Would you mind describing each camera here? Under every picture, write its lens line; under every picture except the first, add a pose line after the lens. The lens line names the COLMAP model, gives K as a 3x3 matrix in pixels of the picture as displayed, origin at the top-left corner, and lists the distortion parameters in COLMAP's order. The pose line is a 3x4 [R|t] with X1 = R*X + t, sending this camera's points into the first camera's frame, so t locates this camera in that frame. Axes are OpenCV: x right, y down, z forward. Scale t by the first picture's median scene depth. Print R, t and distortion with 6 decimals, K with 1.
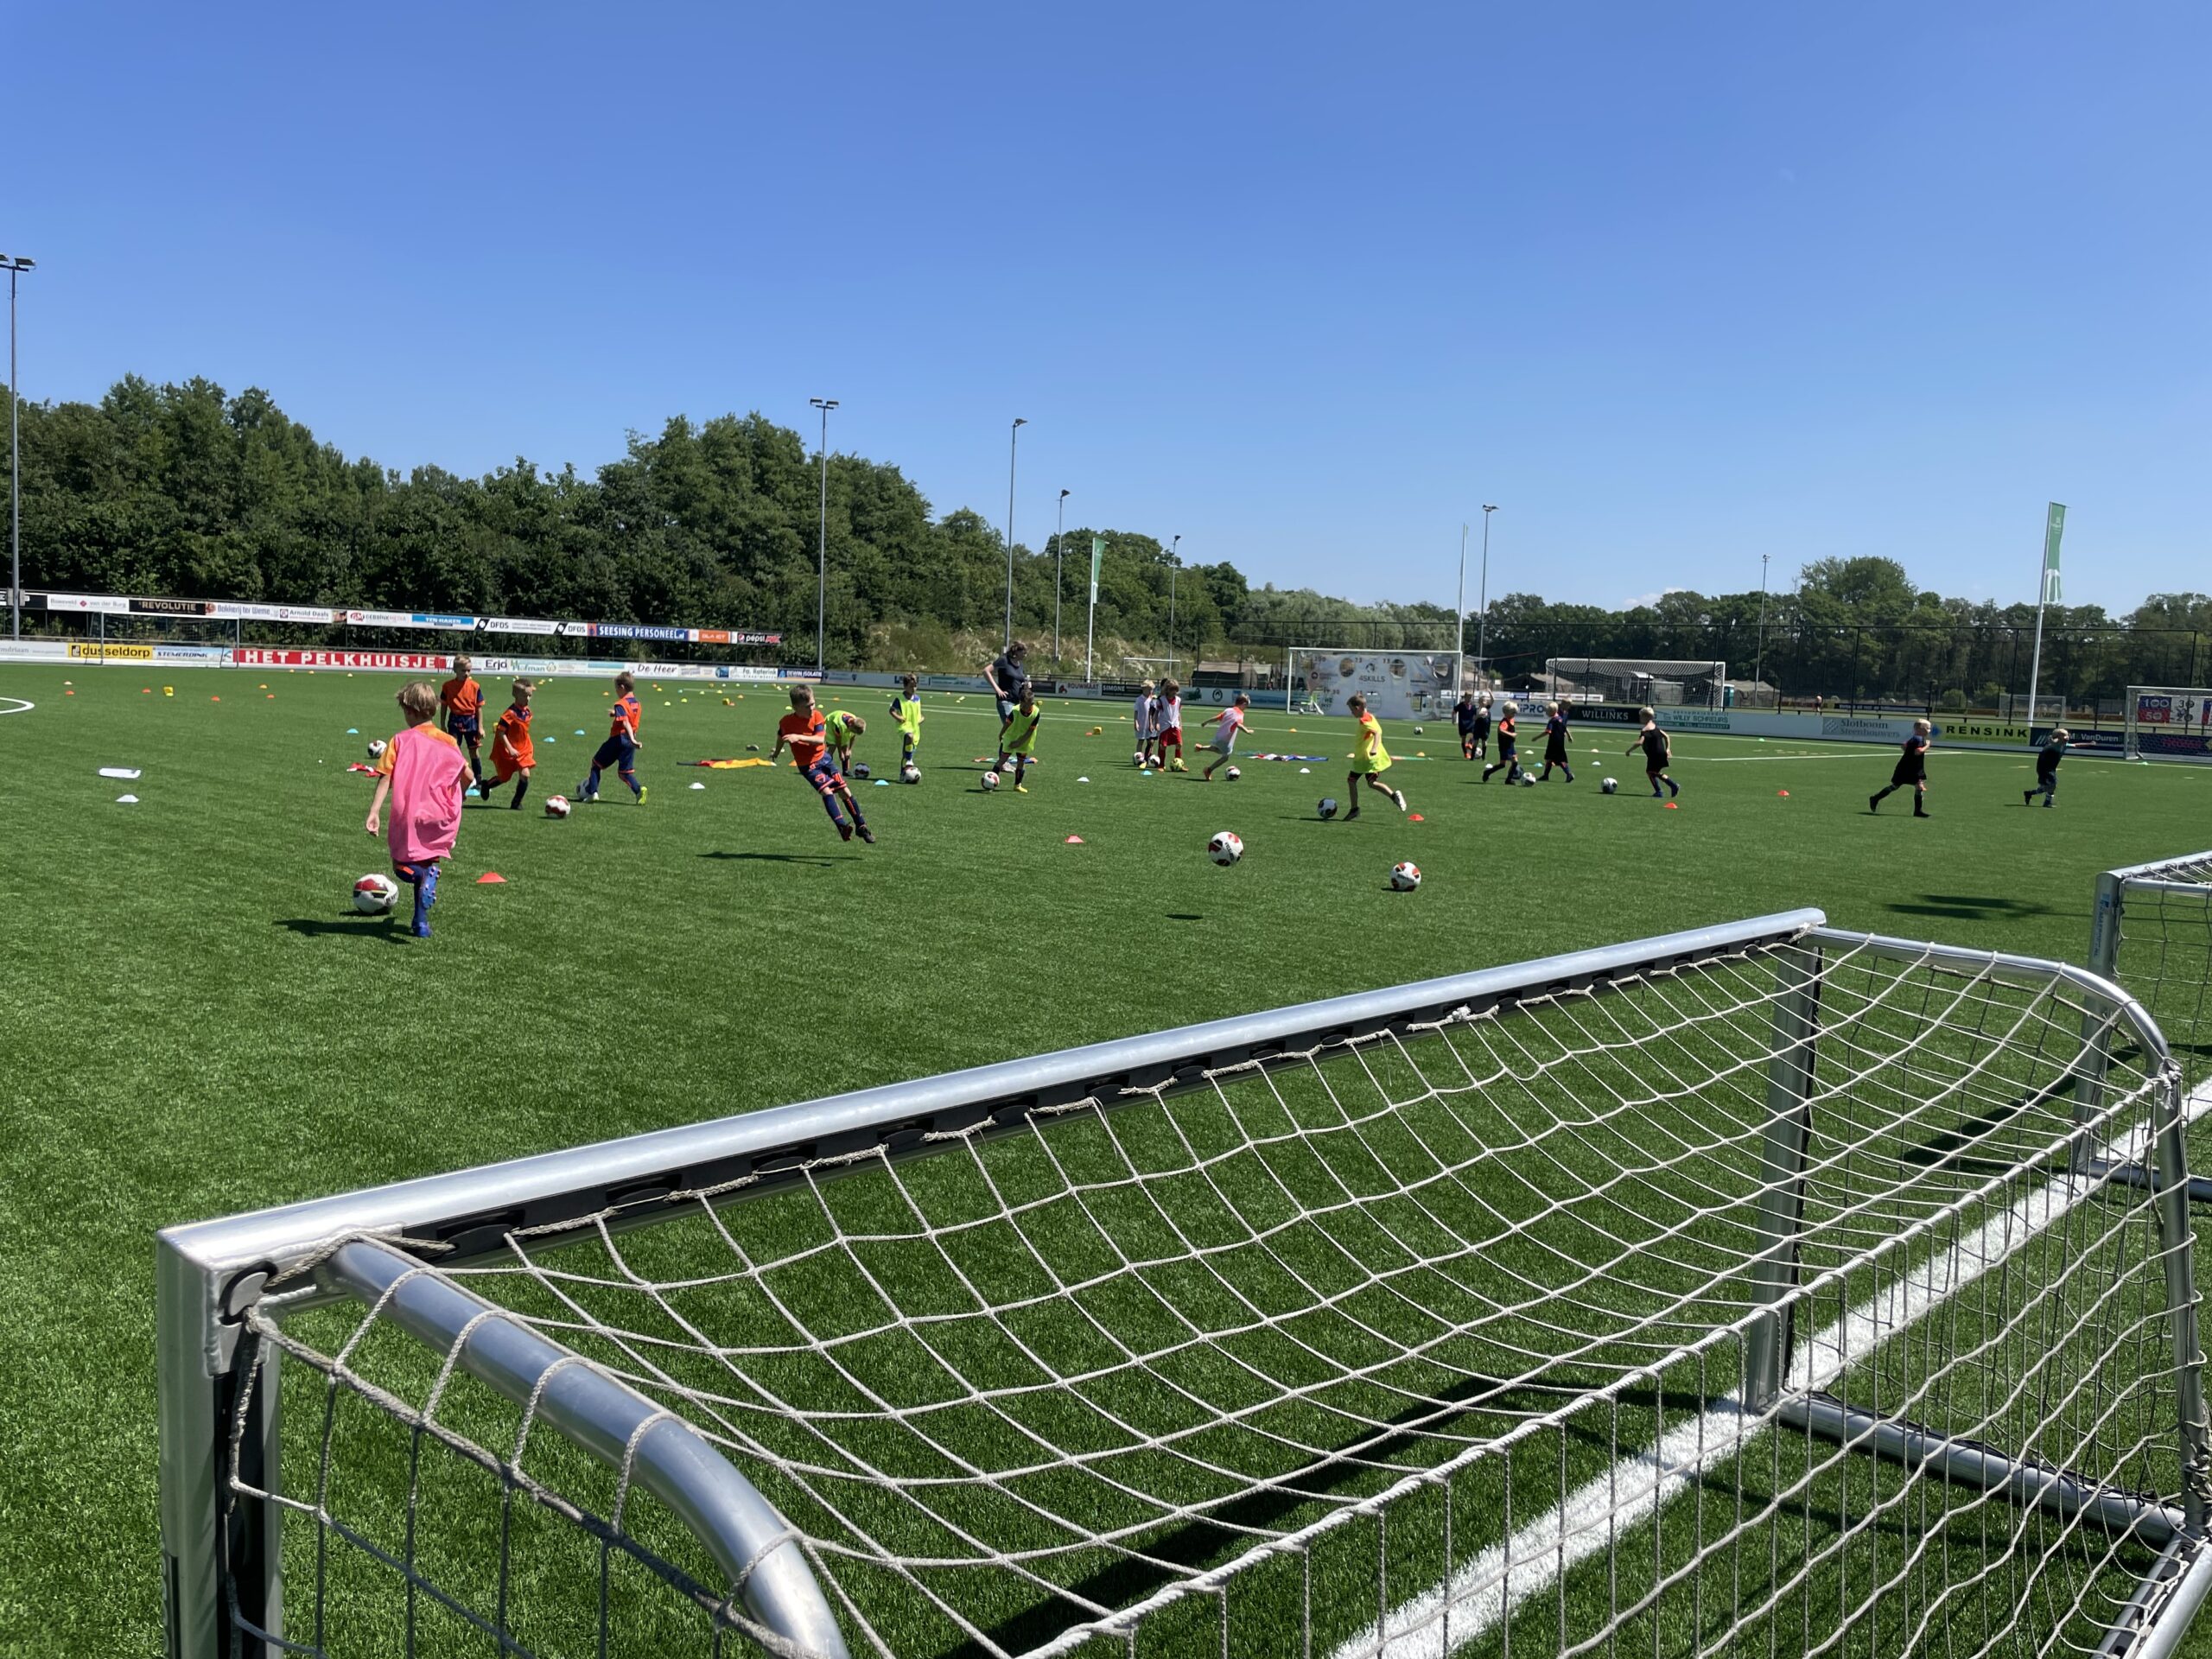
lens RADIAL K [[1671.5, 0, 1099.2], [0, 1671.5, 838.1], [0, 0, 1]] dist [0.076946, -0.100784]
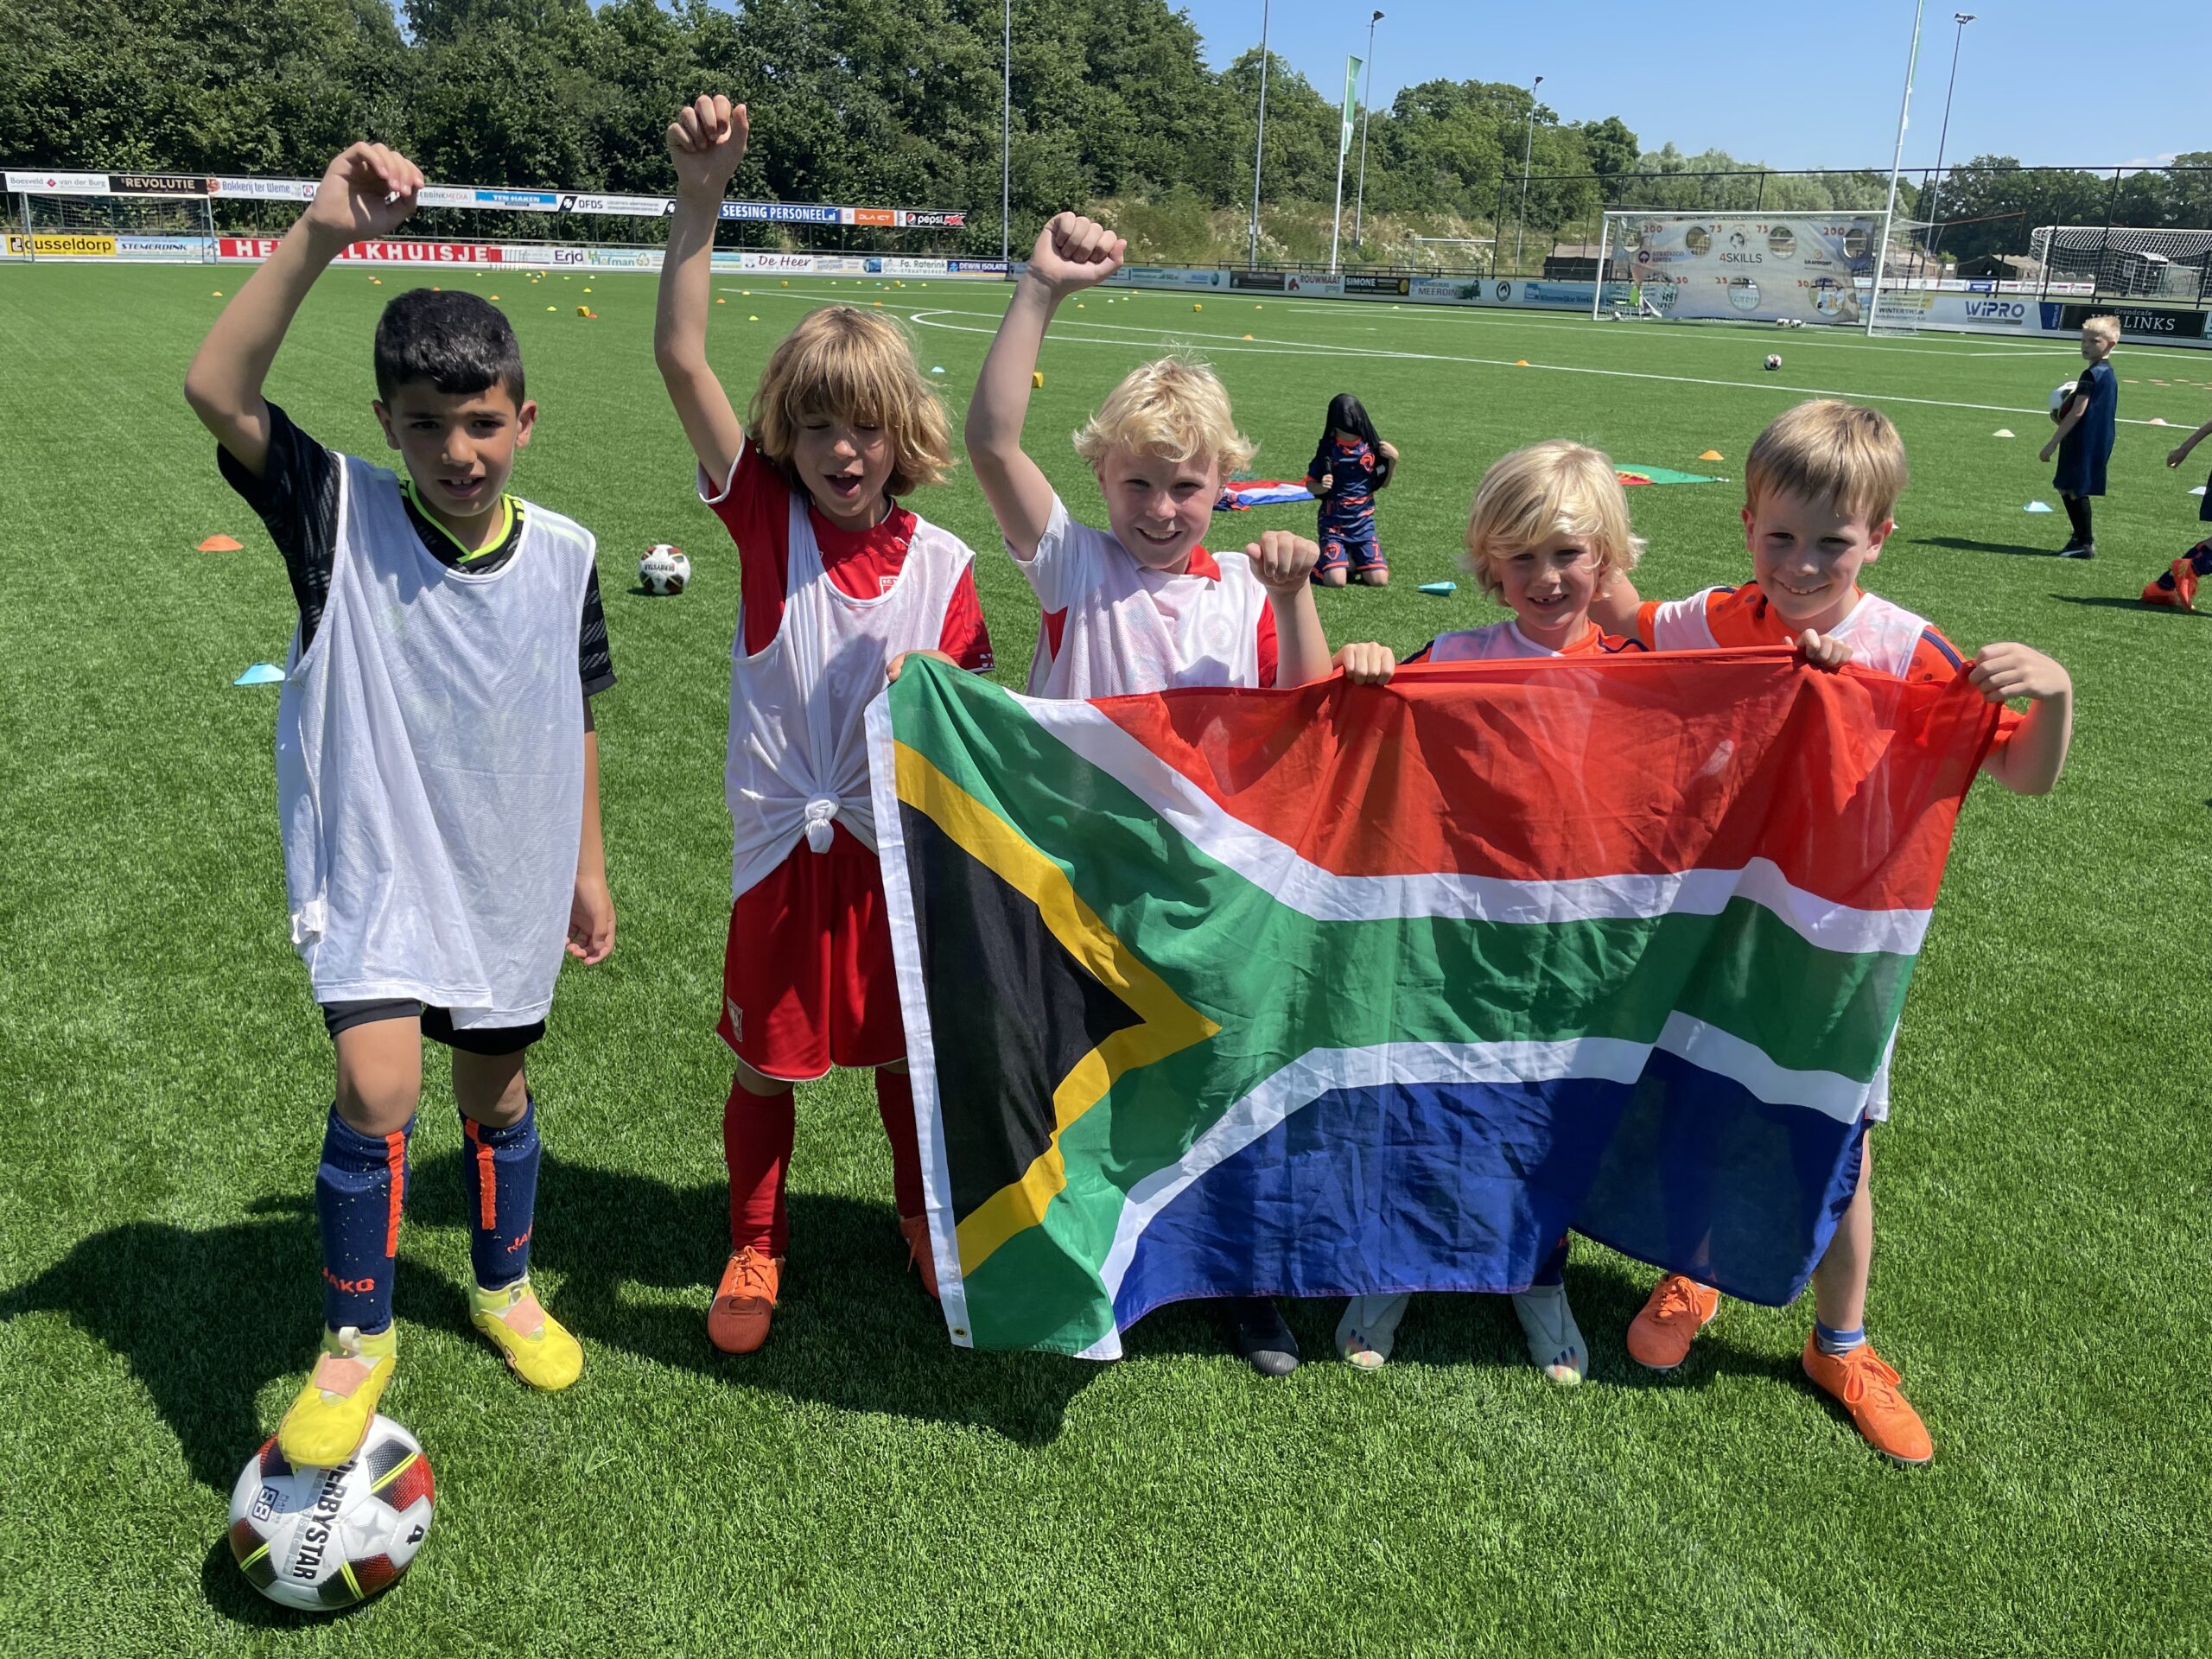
lens RADIAL K [[1671.5, 0, 1099.2], [0, 1671.5, 838.1], [0, 0, 1]] dist [0.076946, -0.100784]
pose [[0.977618, 0.058900, -0.201977, 0.049146], [-0.011439, 0.973473, 0.228518, -0.018988], [0.210079, -0.221092, 0.952358, 0.206510]]
